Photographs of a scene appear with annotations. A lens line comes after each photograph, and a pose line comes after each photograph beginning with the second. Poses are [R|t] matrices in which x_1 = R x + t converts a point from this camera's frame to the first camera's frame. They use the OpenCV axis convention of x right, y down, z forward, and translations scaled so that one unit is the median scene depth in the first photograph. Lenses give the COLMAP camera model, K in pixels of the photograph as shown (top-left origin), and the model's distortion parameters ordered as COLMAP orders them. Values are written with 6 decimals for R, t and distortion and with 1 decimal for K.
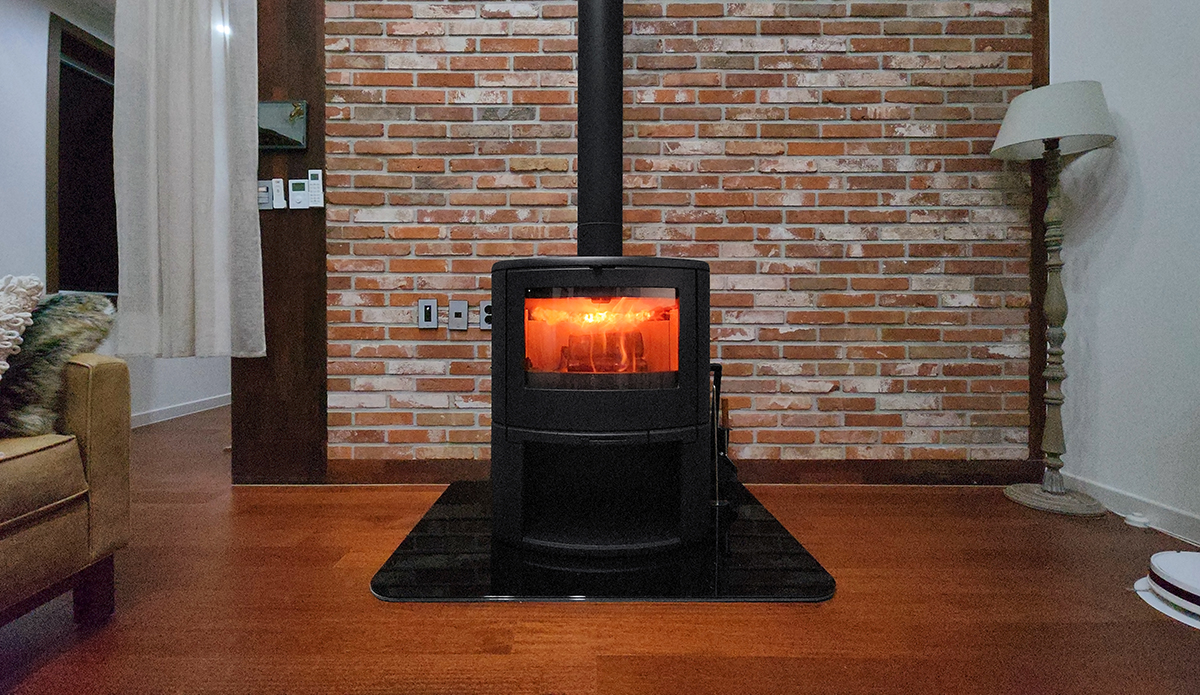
lens RADIAL K [[489.0, 0, 579.0], [0, 489.0, 325.6], [0, 0, 1]] dist [0.003445, 0.000149]
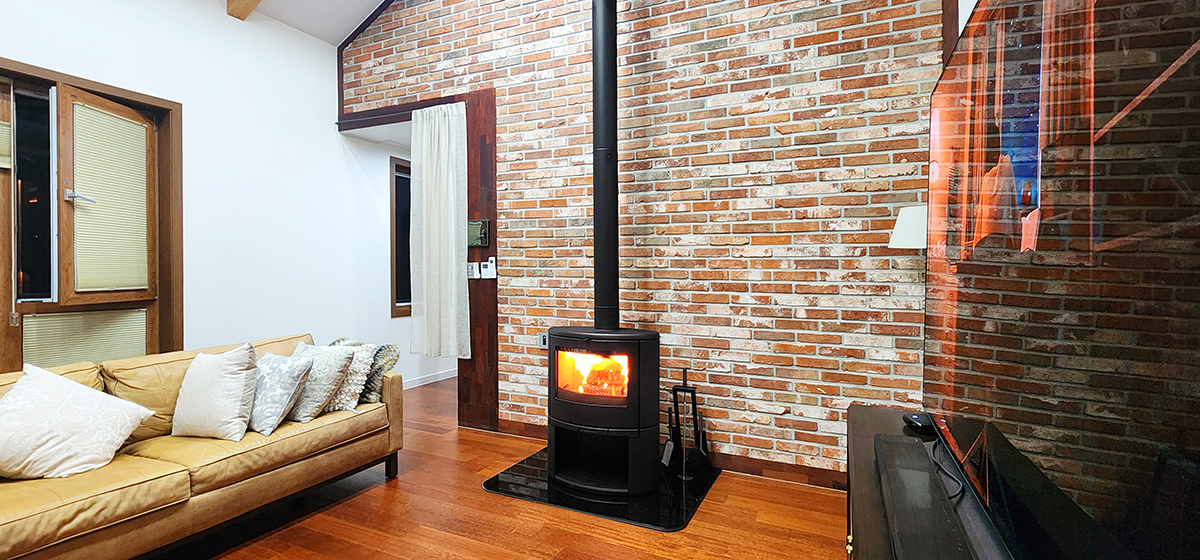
lens RADIAL K [[498.3, 0, 600.0], [0, 498.3, 280.0], [0, 0, 1]] dist [0.000917, 0.000052]
pose [[0.896332, -0.004440, -0.443361, 0.671625], [0.002260, 0.999983, -0.005446, -0.236888], [0.443377, 0.003880, 0.896327, -0.499910]]
